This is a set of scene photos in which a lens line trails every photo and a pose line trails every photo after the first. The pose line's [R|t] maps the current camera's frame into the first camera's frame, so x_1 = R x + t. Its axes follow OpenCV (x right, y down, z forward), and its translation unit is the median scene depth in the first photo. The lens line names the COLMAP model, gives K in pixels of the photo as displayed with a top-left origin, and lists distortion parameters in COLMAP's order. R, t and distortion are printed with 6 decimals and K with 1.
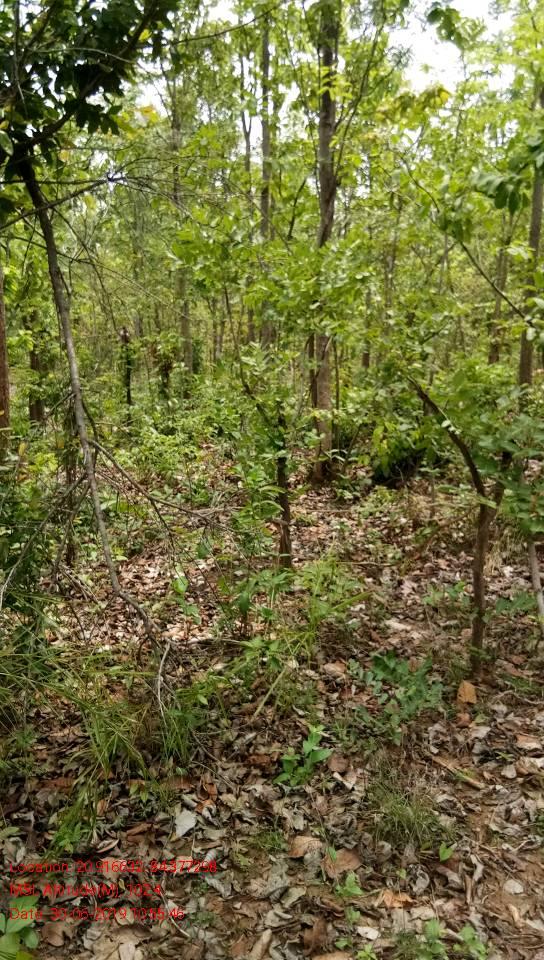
lens RADIAL K [[696.3, 0, 272.0], [0, 696.3, 480.0], [0, 0, 1]] dist [-0.003226, -0.000060]
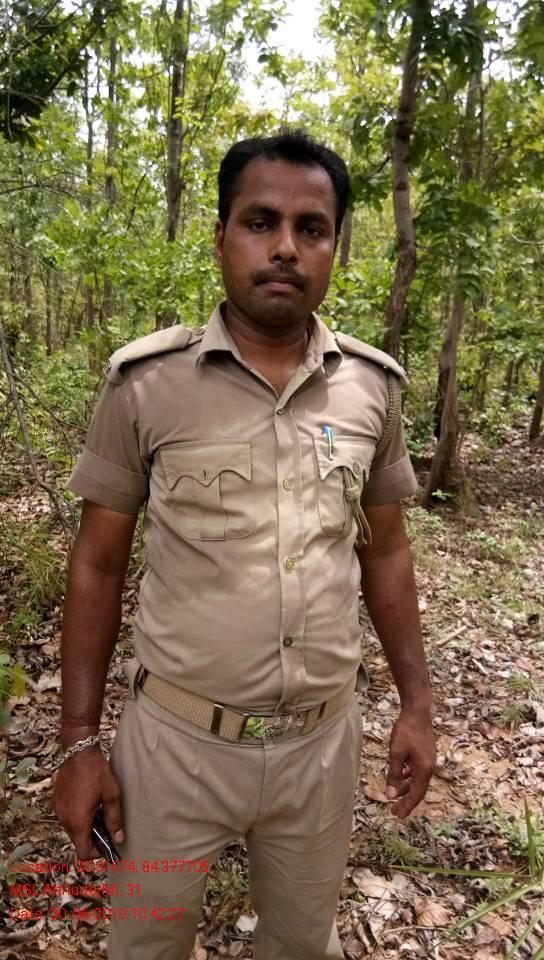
lens RADIAL K [[696.3, 0, 272.0], [0, 696.3, 480.0], [0, 0, 1]] dist [-0.003226, -0.000060]
pose [[0.968191, 0.015040, 0.249761, -0.050771], [-0.018819, 0.999742, 0.012748, 0.054789], [-0.249505, -0.017042, 0.968224, -0.198881]]
